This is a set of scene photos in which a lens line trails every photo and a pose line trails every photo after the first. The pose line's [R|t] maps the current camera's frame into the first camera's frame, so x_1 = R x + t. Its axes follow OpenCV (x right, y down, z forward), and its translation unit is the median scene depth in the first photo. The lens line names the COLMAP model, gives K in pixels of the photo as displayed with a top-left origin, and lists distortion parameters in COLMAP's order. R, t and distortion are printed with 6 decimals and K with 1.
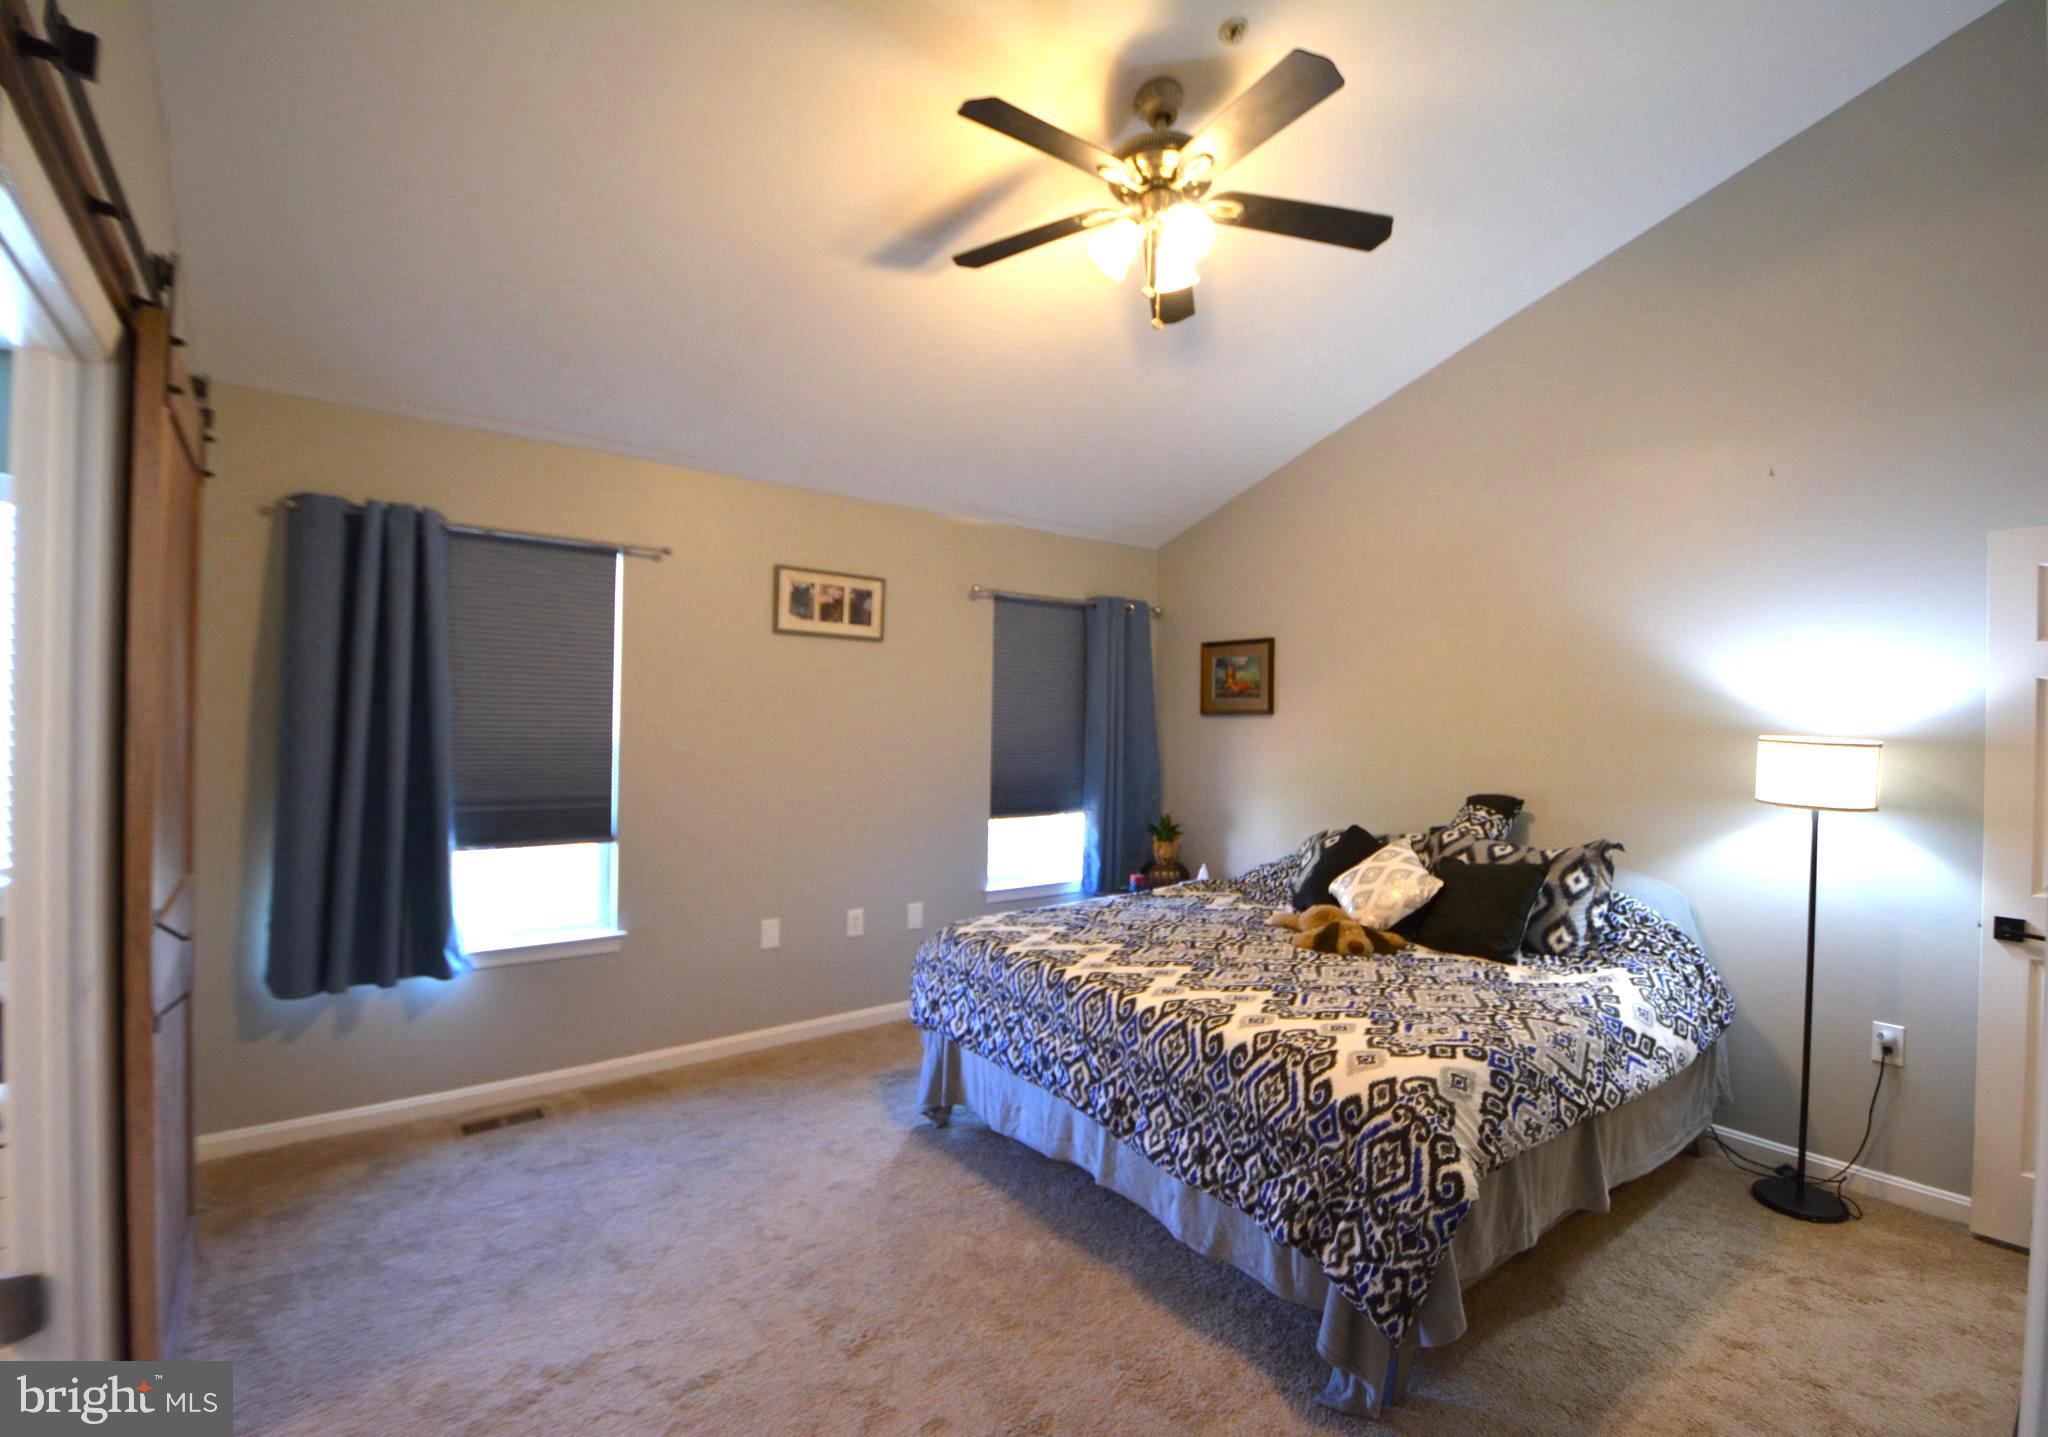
lens RADIAL K [[931.1, 0, 1087.3], [0, 931.1, 712.4], [0, 0, 1]] dist [0.010128, -0.000148]
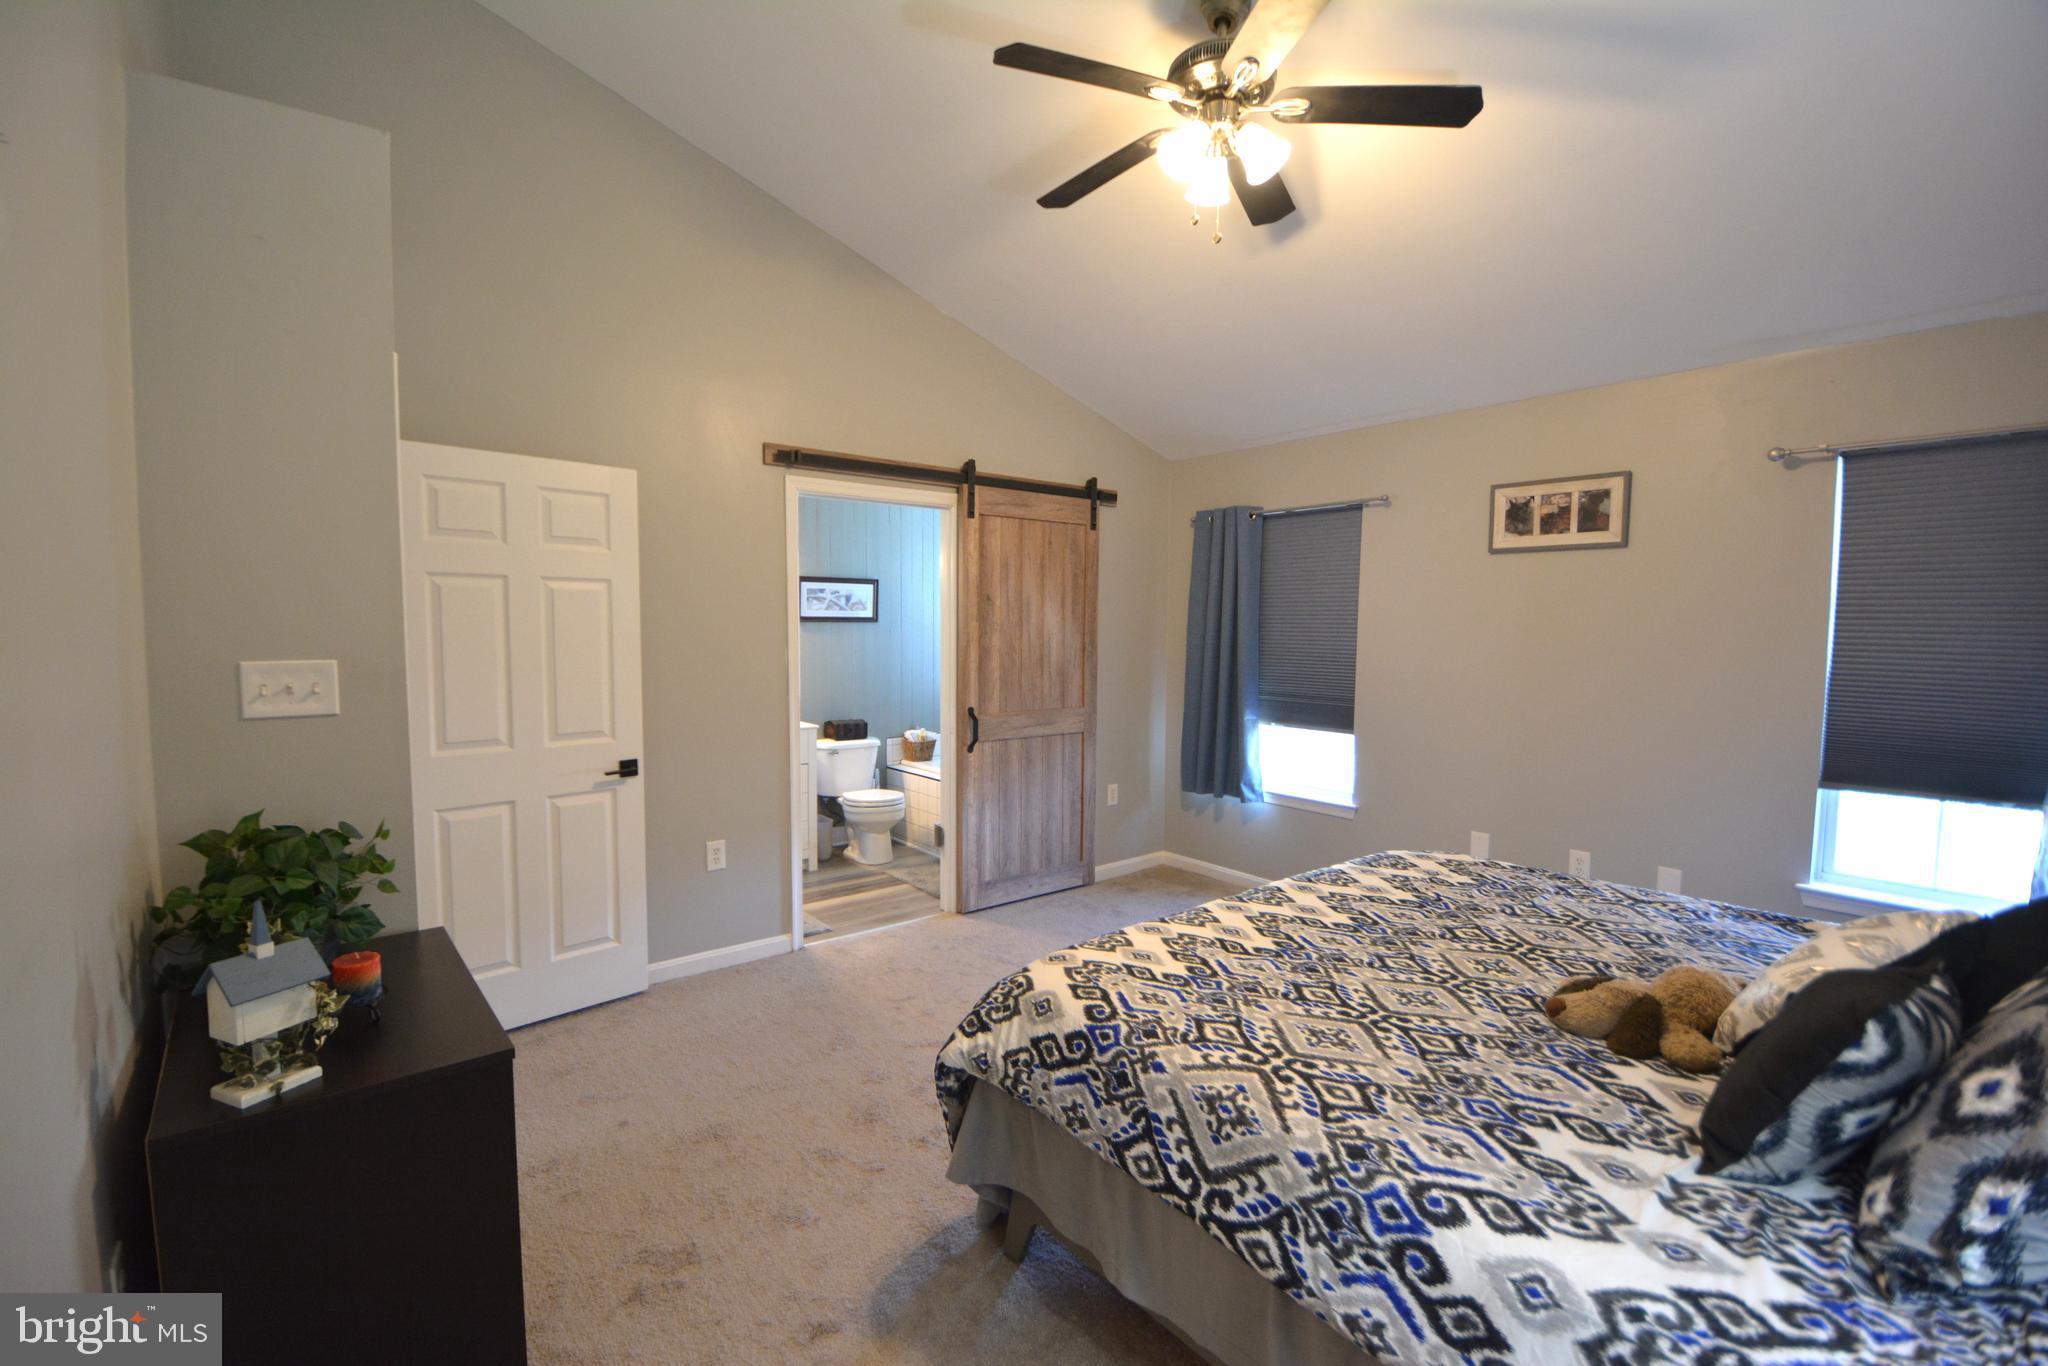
lens RADIAL K [[927.1, 0, 1024.0], [0, 927.1, 683.0], [0, 0, 1]] dist [0.000078, -0.012739]
pose [[-0.033374, 0.041348, -0.998587, 0.926916], [-0.000124, 0.999144, 0.041375, 0.018184], [0.999443, 0.001505, -0.033340, 0.705308]]
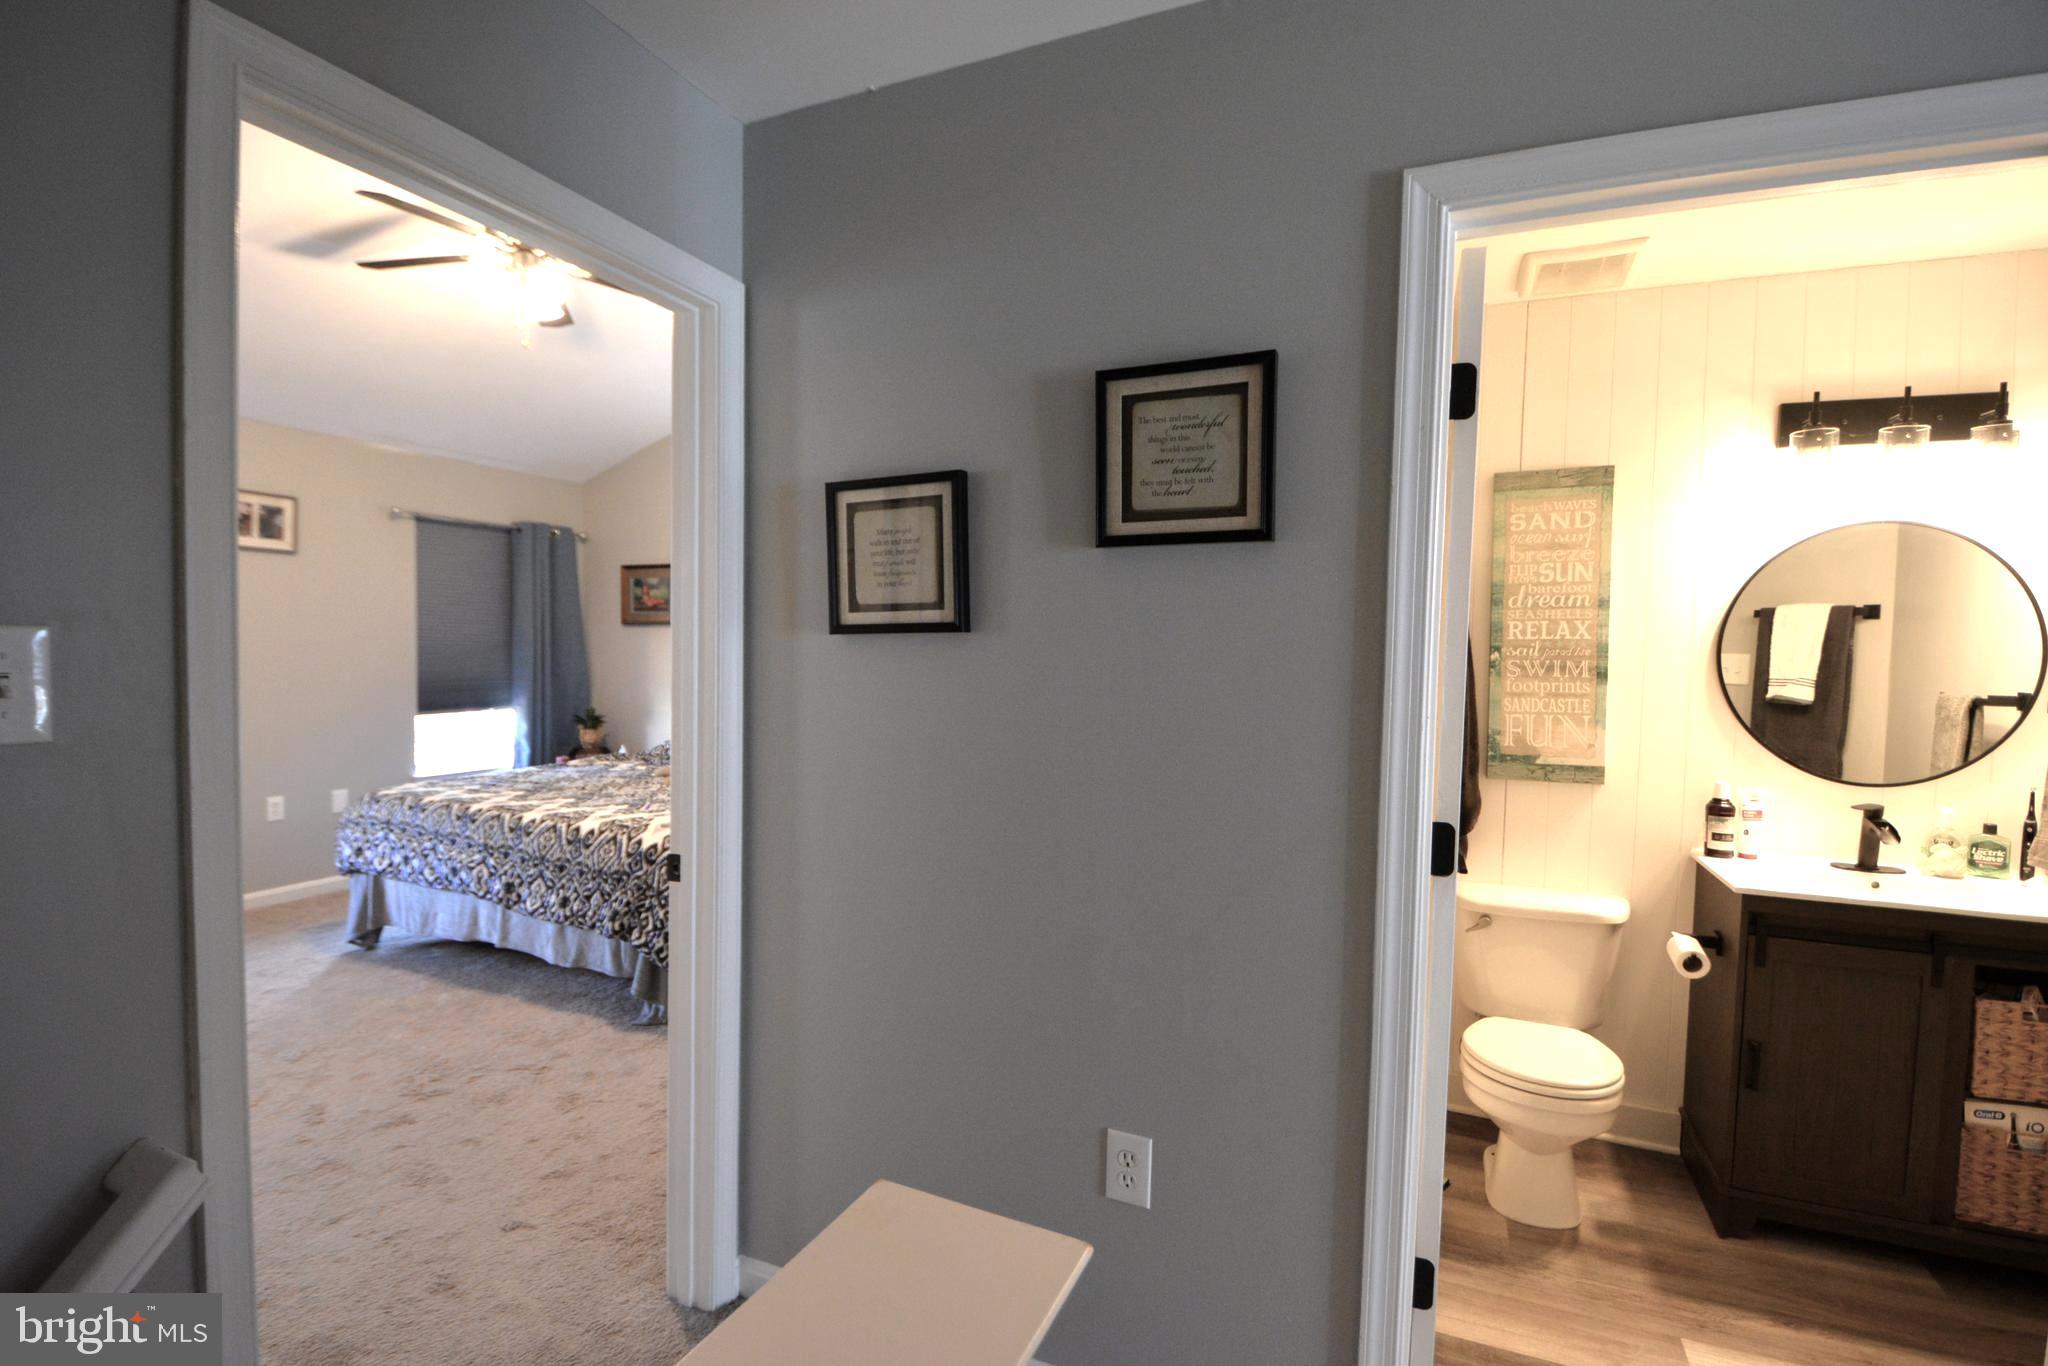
lens RADIAL K [[927.1, 0, 1024.0], [0, 927.1, 683.0], [0, 0, 1]] dist [0.000078, -0.012739]
pose [[0.899404, -0.018560, 0.436724, 0.109161], [-0.004799, 0.998619, 0.052323, 0.020559], [-0.437092, -0.049155, 0.898073, -0.525502]]
